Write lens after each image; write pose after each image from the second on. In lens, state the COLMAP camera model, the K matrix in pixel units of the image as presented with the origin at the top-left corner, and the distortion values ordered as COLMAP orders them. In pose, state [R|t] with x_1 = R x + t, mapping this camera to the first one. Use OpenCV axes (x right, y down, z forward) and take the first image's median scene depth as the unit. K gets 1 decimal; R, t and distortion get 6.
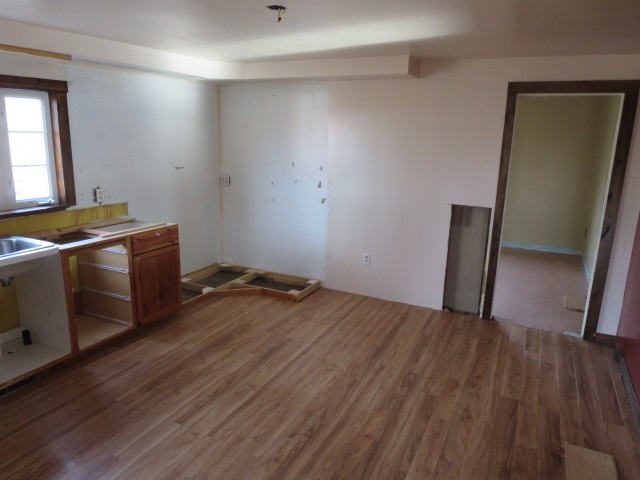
lens RADIAL K [[450.2, 0, 316.5], [0, 450.2, 239.4], [0, 0, 1]] dist [-0.028770, 0.000699]
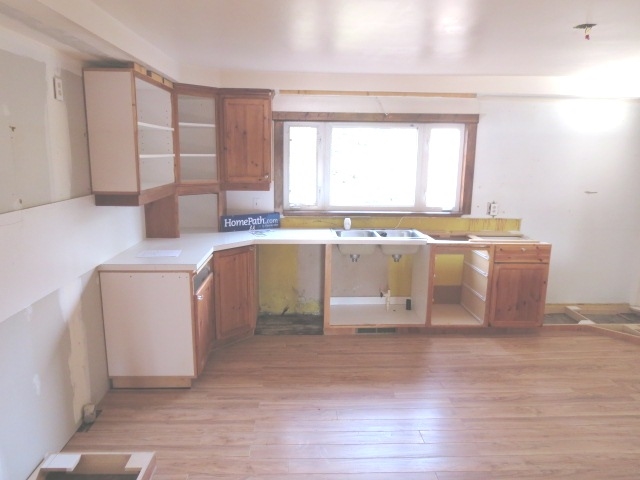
lens RADIAL K [[450.2, 0, 316.5], [0, 450.2, 239.4], [0, 0, 1]] dist [-0.028770, 0.000699]
pose [[0.478707, 0.148704, -0.865290, 0.340319], [-0.201005, 0.977939, 0.056861, 0.004413], [0.854656, 0.146708, 0.498037, 0.044723]]
